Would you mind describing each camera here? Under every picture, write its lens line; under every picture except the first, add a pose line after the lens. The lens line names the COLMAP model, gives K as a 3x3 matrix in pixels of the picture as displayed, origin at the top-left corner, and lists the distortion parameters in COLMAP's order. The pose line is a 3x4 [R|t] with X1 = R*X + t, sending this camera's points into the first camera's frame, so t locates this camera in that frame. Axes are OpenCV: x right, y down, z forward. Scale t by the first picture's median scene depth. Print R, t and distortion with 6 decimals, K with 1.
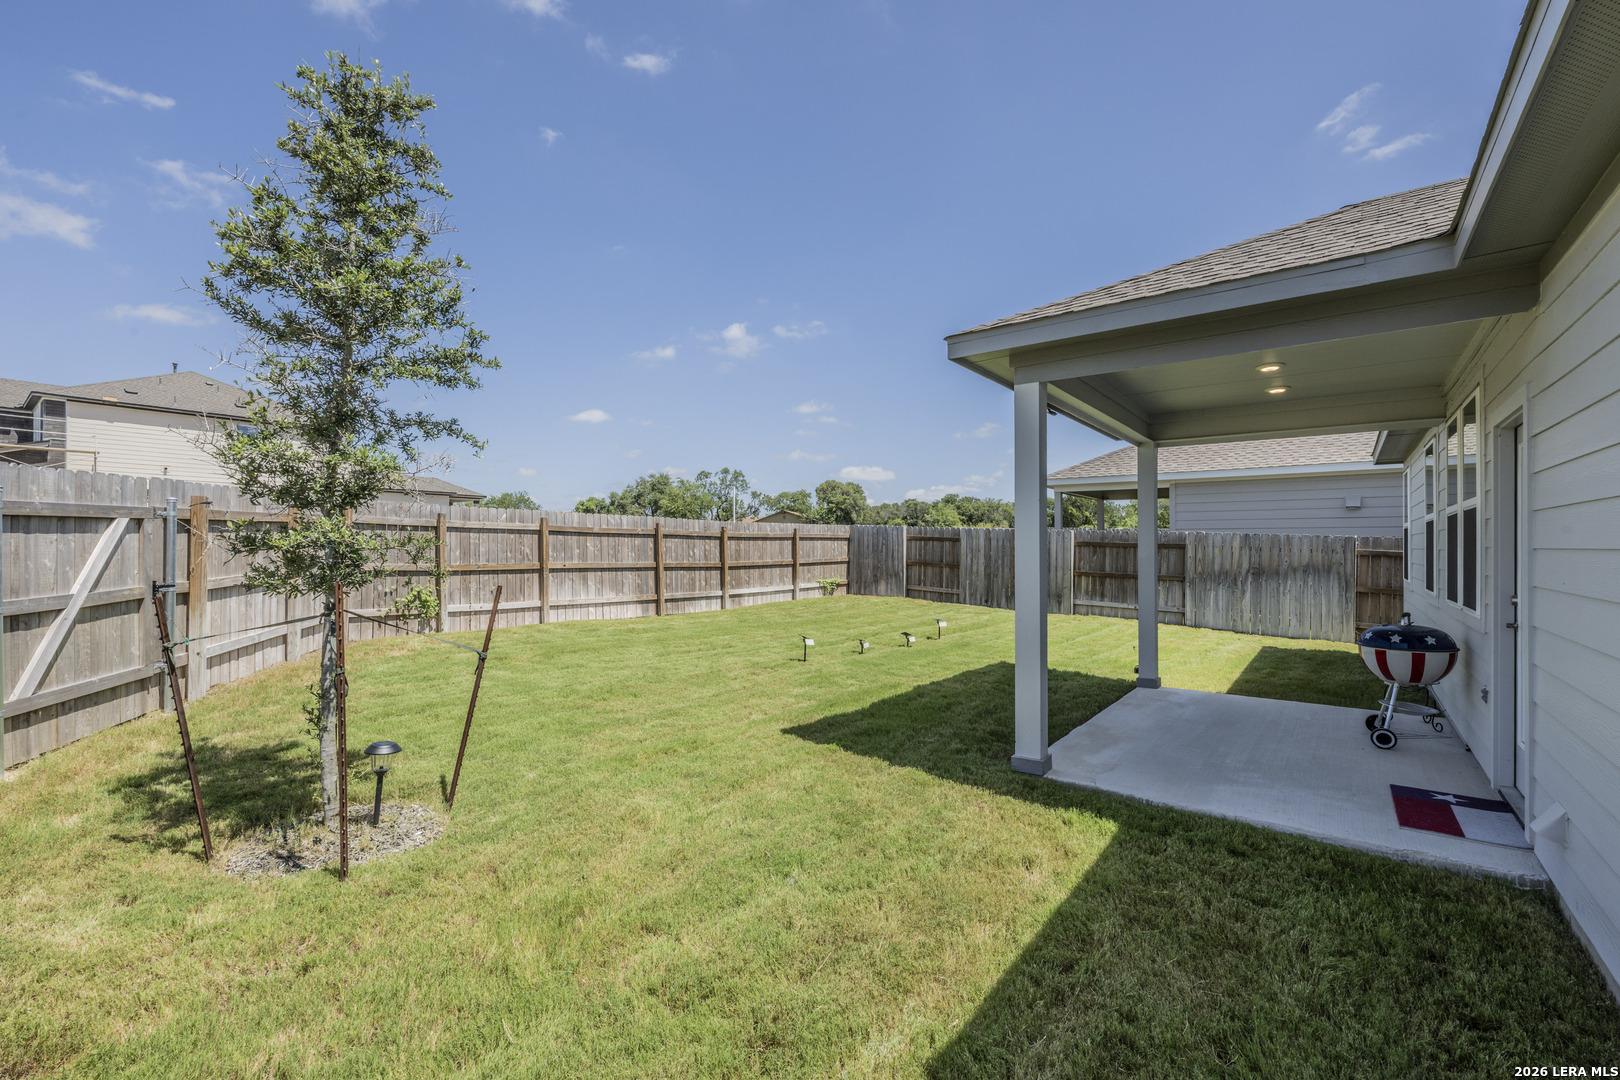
lens RADIAL K [[647.2, 0, 812.8], [0, 647.2, 543.5], [0, 0, 1]] dist [0.002239, 0.000838]
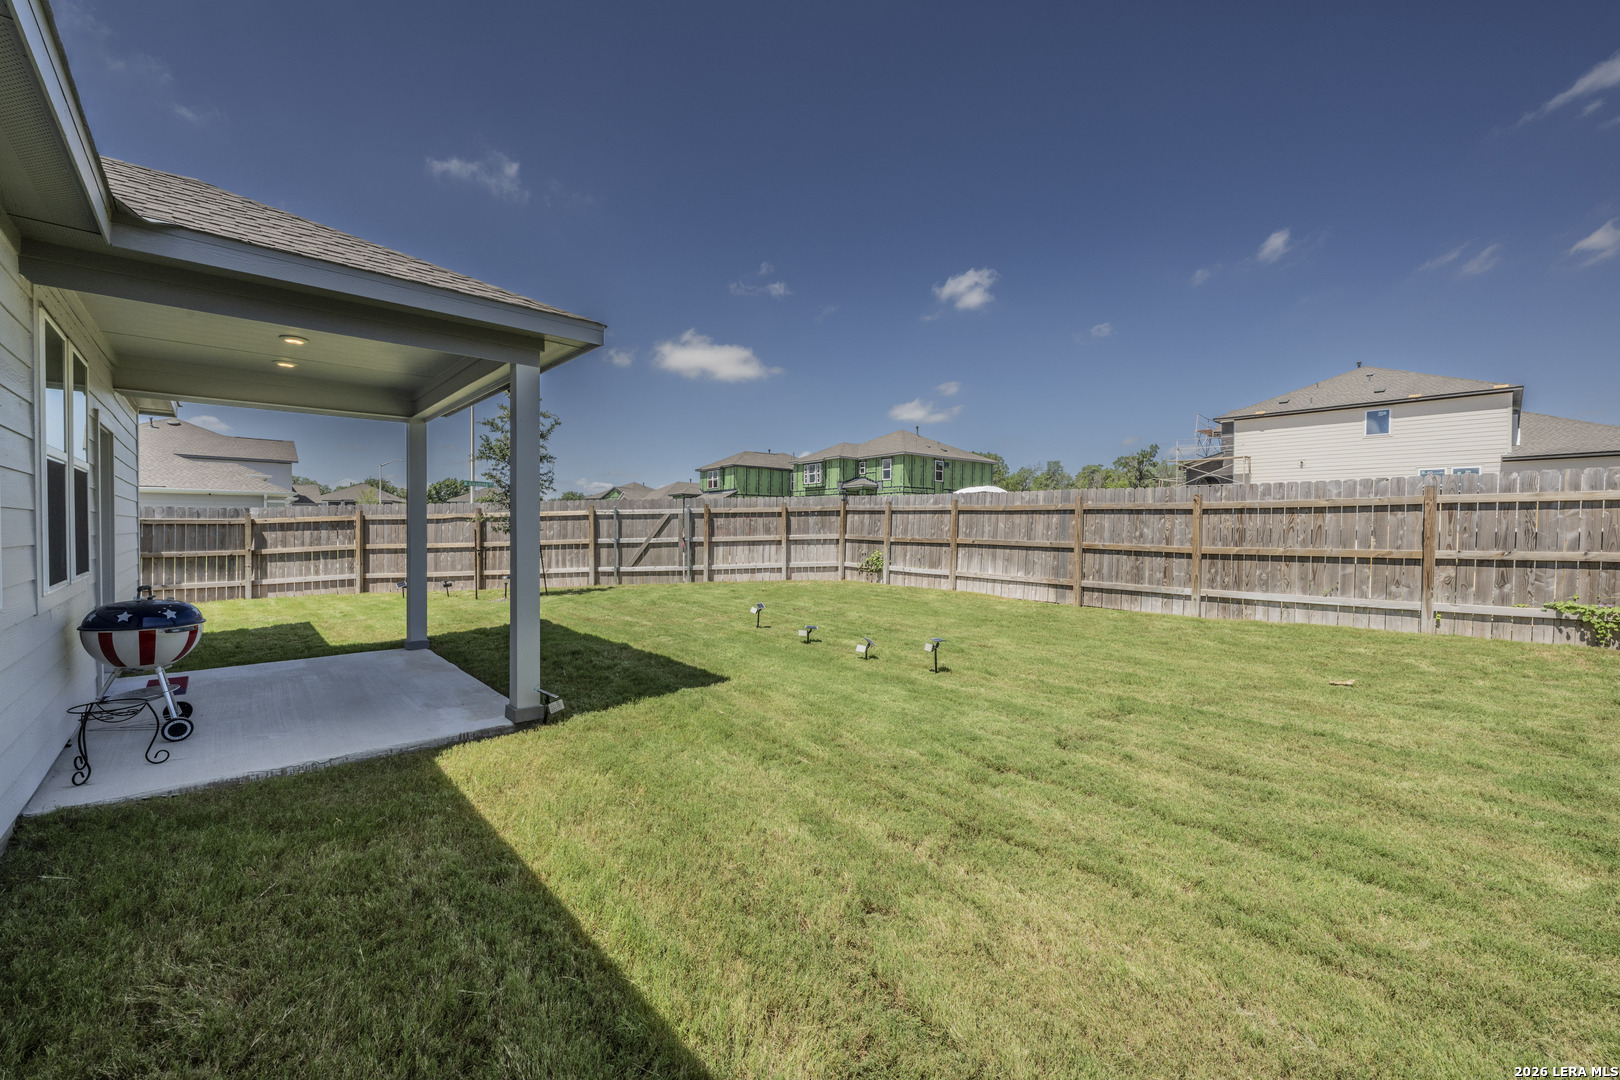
lens RADIAL K [[647.2, 0, 815.7], [0, 647.2, 537.6], [0, 0, 1]] dist [0.002239, 0.000838]
pose [[-0.178827, 0.010402, -0.983826, 0.629501], [0.000355, 0.999945, 0.010508, 0.013015], [0.983880, 0.001530, -0.178821, 0.780978]]
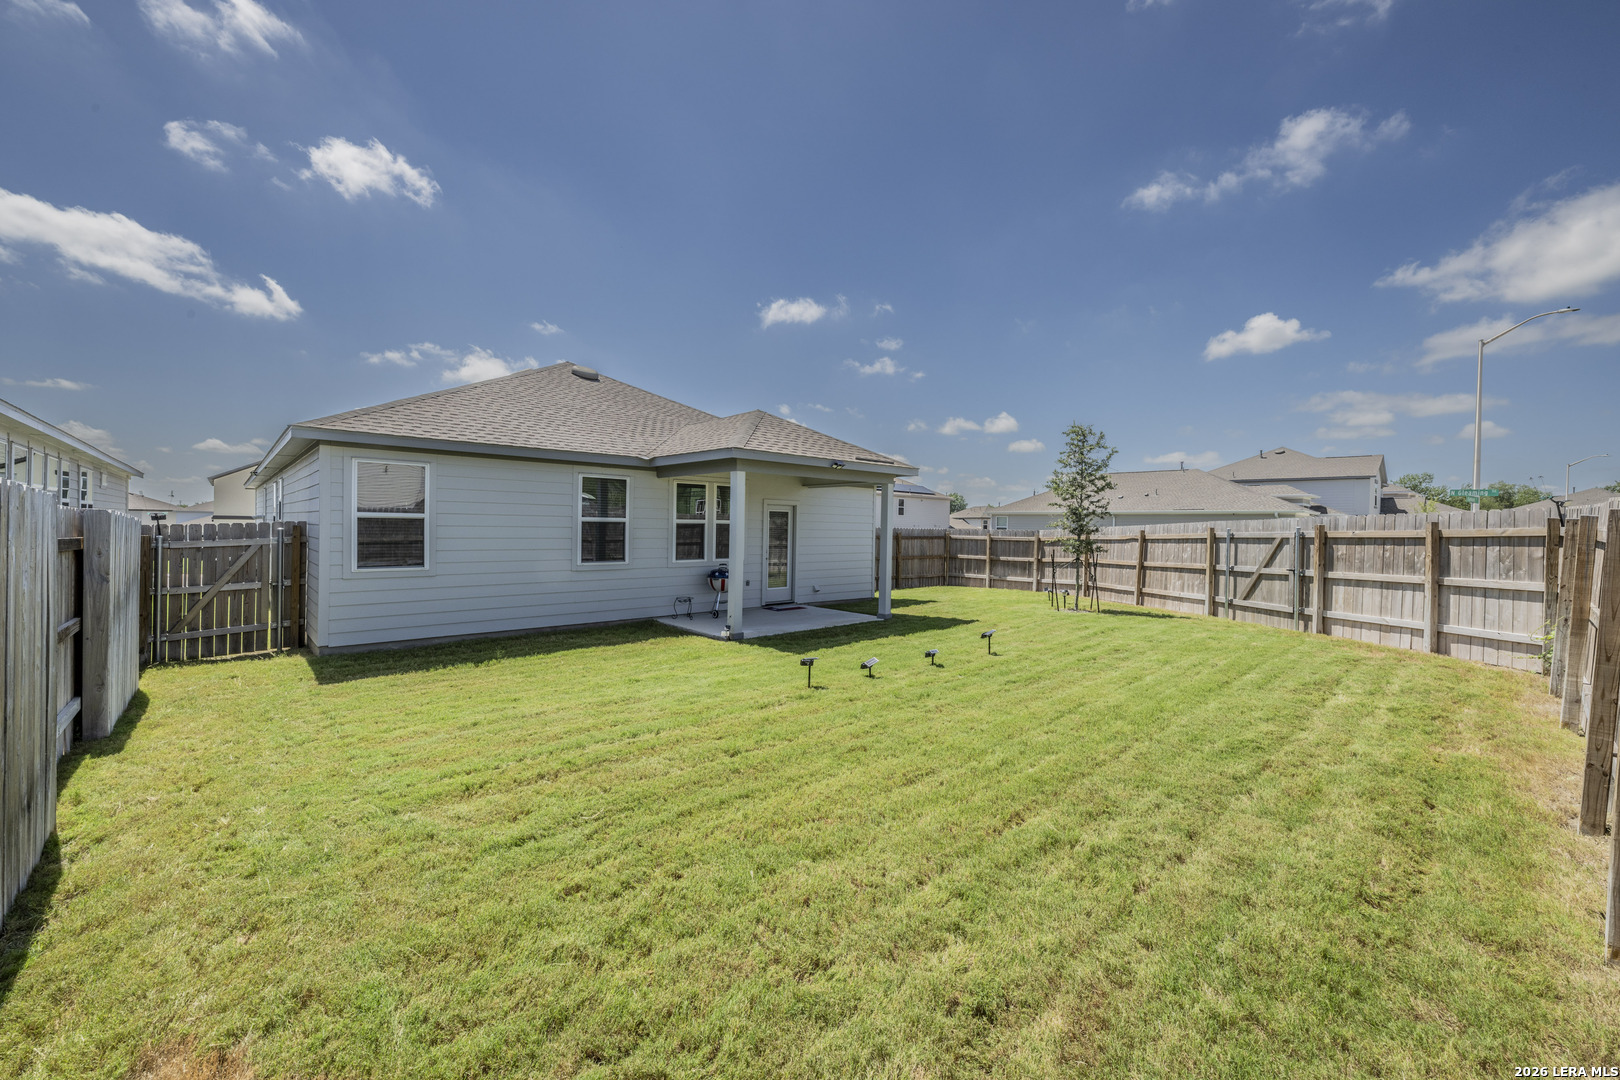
lens RADIAL K [[647.2, 0, 809.6], [0, 647.2, 534.4], [0, 0, 1]] dist [0.002239, 0.000838]
pose [[-0.981183, -0.022426, 0.191771, 0.047334], [-0.021078, 0.999737, 0.009064, -0.014607], [-0.191924, 0.004852, -0.981398, 1.296197]]
